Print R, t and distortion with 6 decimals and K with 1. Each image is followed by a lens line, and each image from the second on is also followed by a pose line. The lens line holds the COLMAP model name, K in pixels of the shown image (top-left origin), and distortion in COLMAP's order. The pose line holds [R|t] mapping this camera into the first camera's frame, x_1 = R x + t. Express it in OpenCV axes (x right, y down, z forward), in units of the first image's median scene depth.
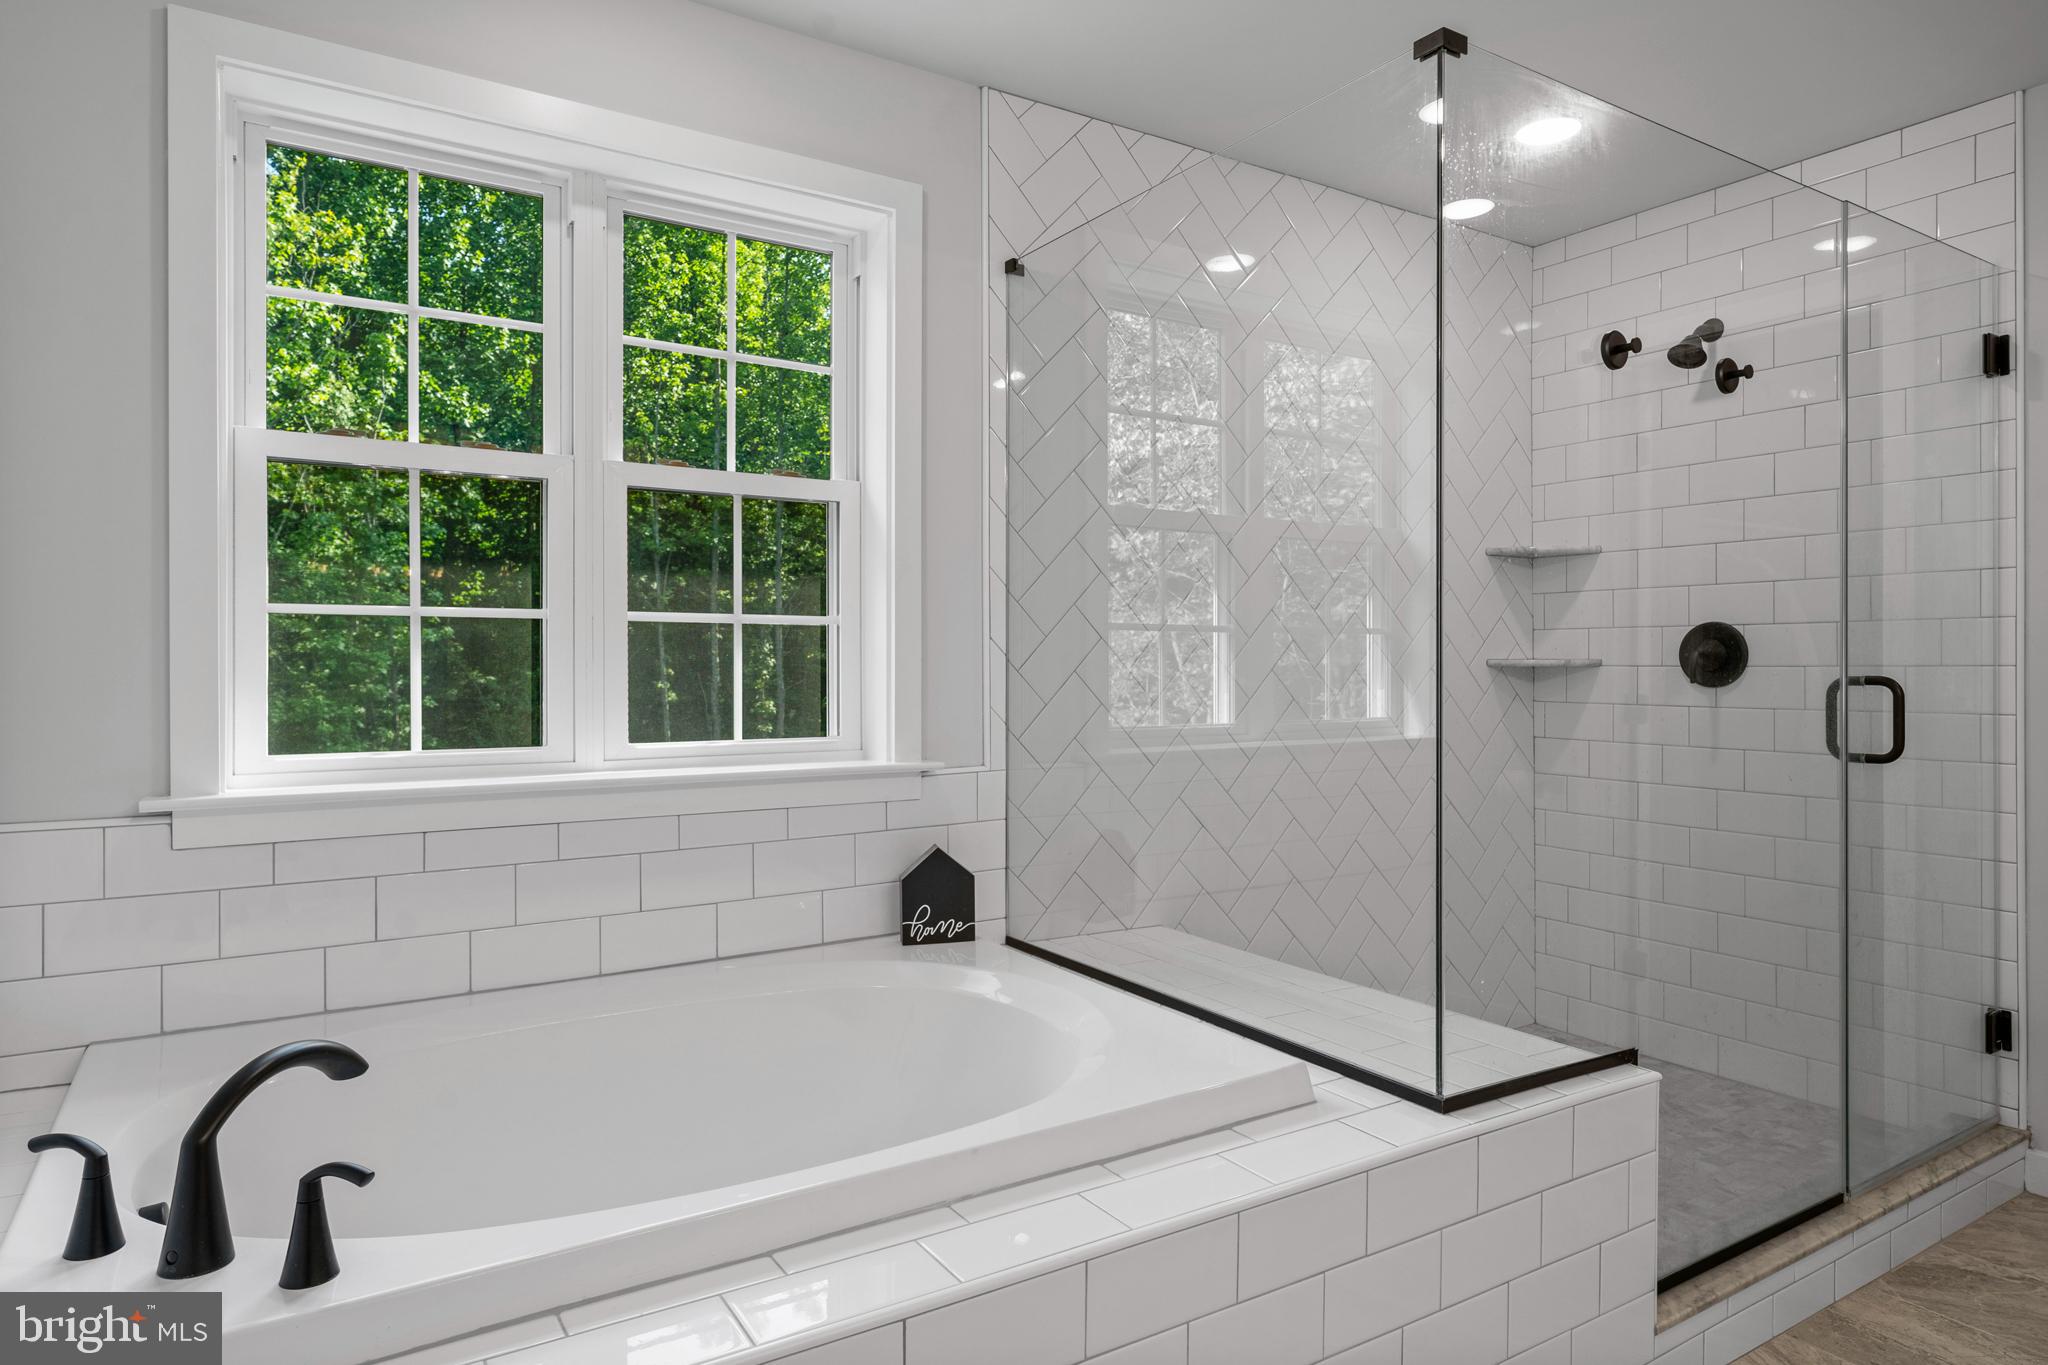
lens RADIAL K [[1216.0, 0, 1017.9], [0, 1216.0, 694.9], [0, 0, 1]] dist [0.012787, 0.000850]
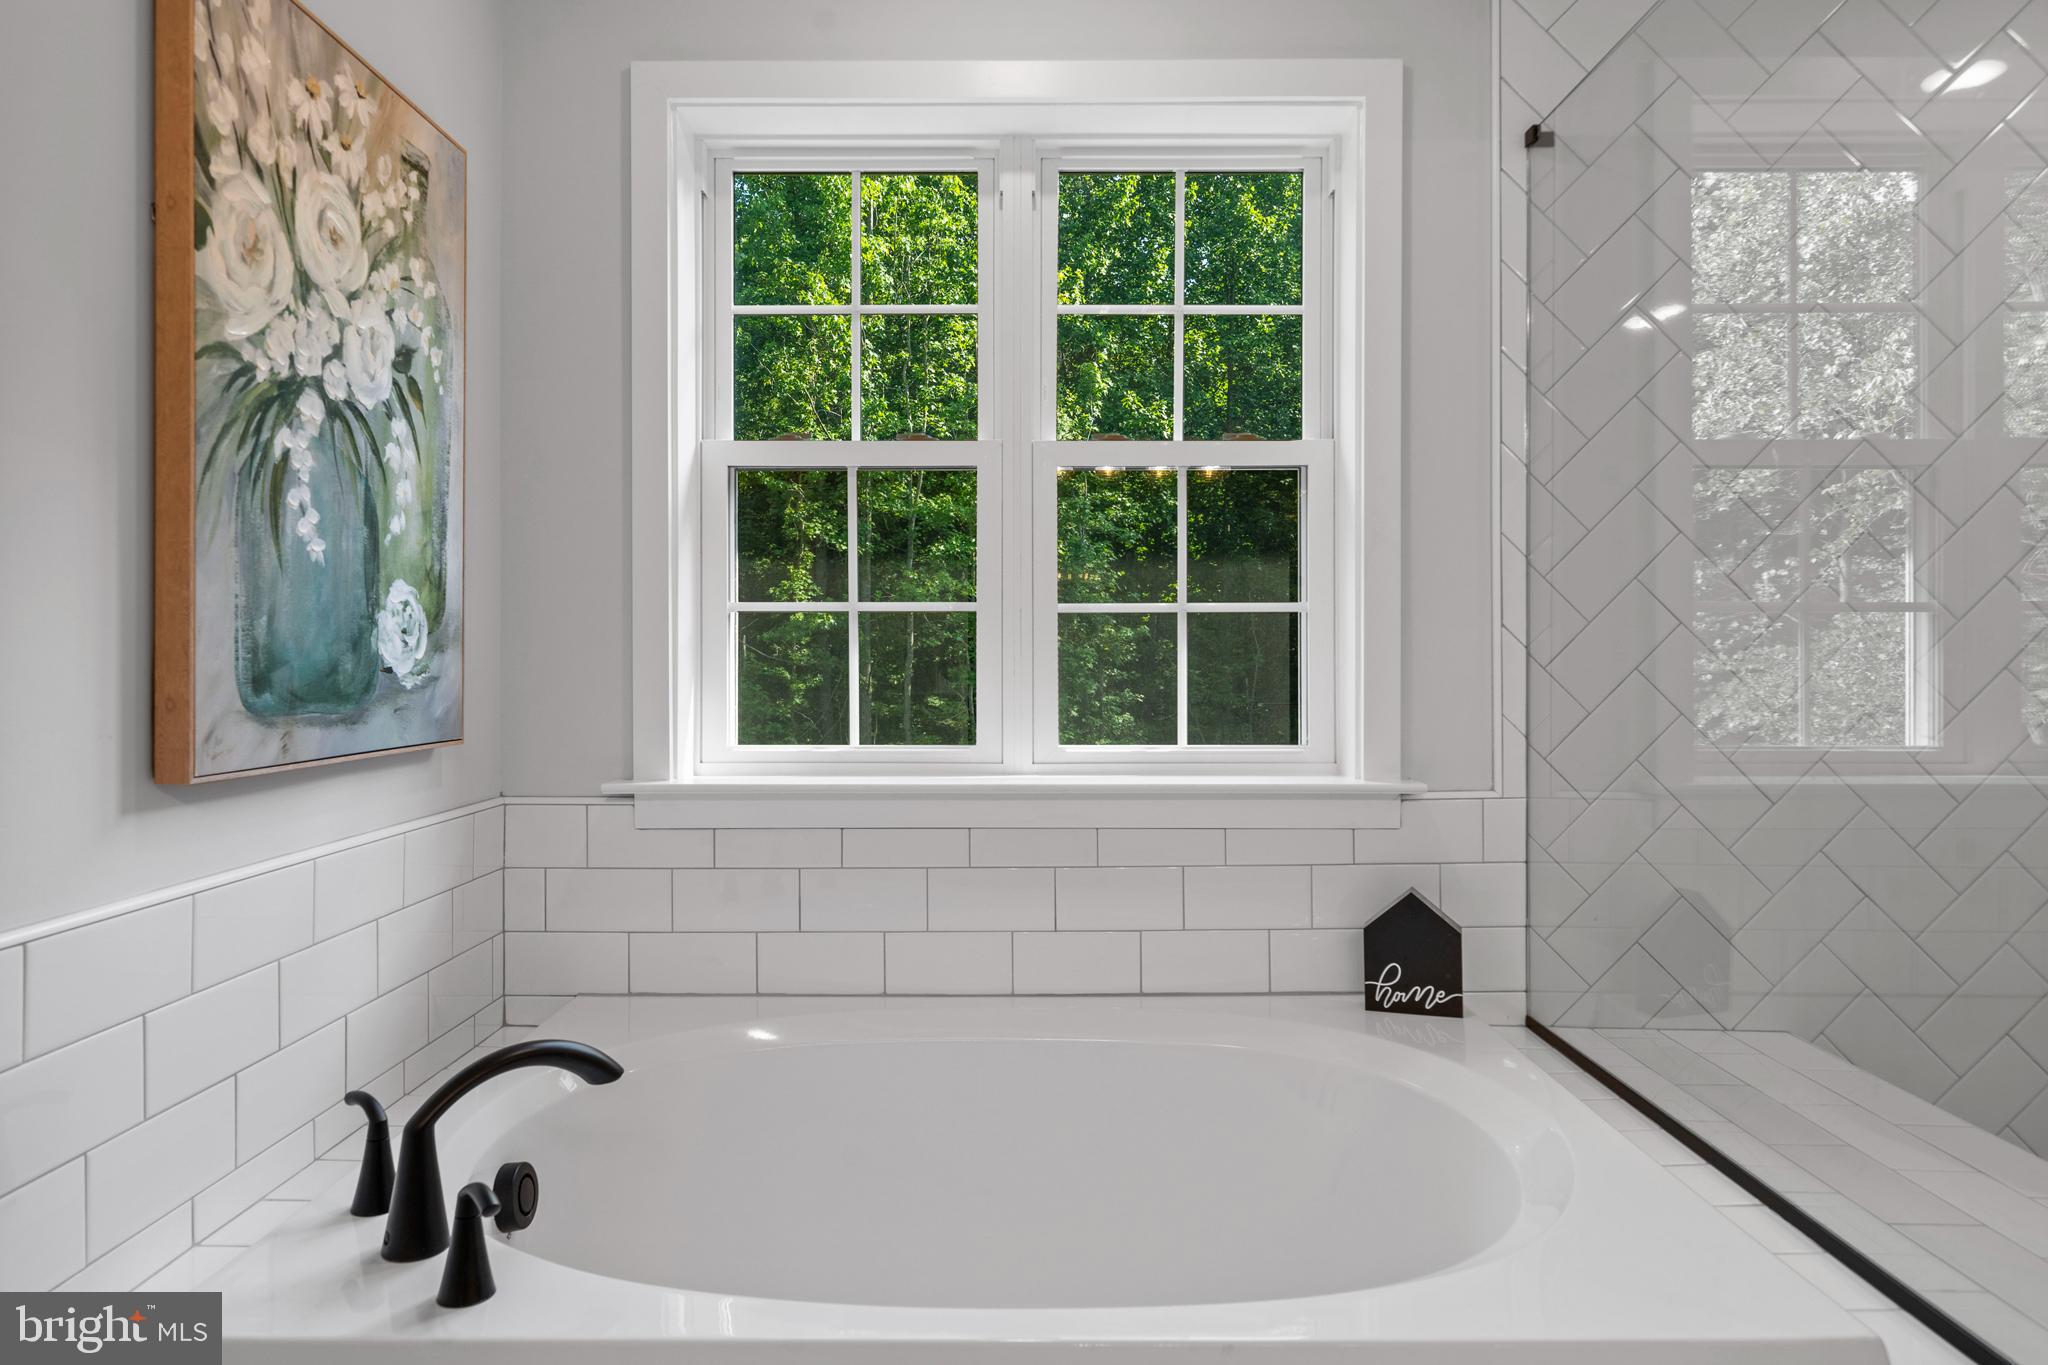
lens RADIAL K [[1216.0, 0, 1028.3], [0, 1216.0, 674.6], [0, 0, 1]] dist [0.012787, 0.000850]
pose [[0.844082, 0.005927, -0.536181, 0.145883], [-0.012697, 0.999879, -0.008935, -0.005034], [0.536064, 0.014350, 0.844056, 0.198810]]
